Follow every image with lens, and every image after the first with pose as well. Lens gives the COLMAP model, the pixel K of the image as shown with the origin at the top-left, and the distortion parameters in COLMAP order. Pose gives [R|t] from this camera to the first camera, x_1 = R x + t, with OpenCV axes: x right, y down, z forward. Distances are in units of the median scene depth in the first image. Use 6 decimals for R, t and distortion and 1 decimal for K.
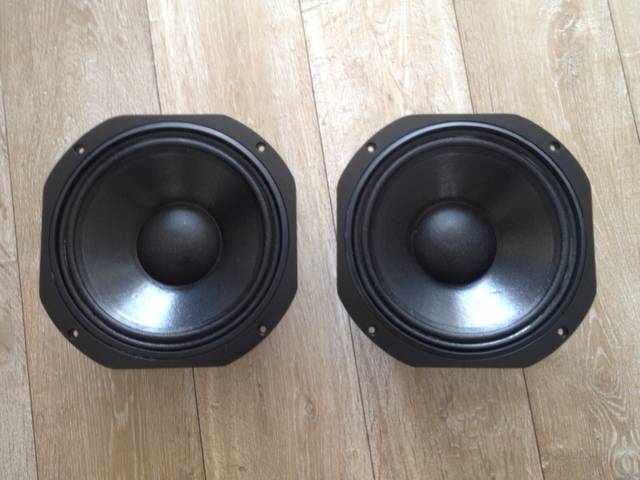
lens RADIAL K [[600.4, 0, 320.0], [0, 600.4, 240.0], [0, 0, 1]] dist [-0.055018, -0.015046]
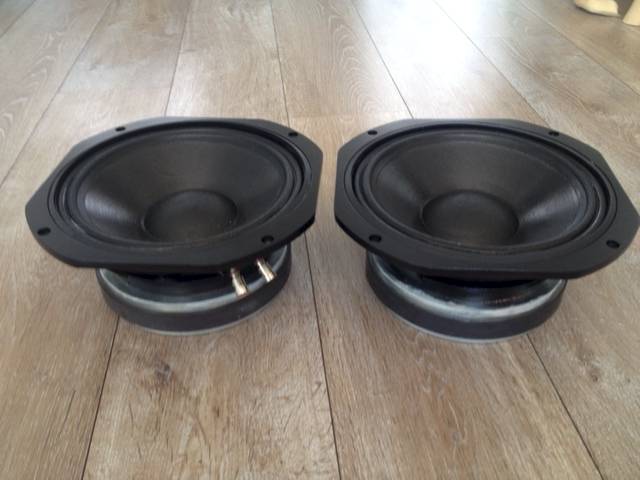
lens RADIAL K [[600.4, 0, 320.0], [0, 600.4, 240.0], [0, 0, 1]] dist [-0.055018, -0.015046]
pose [[-0.998656, -0.004868, 0.051595, -0.029622], [0.046444, -0.525779, 0.849352, -0.691959], [0.022993, 0.850607, 0.525299, 0.493223]]
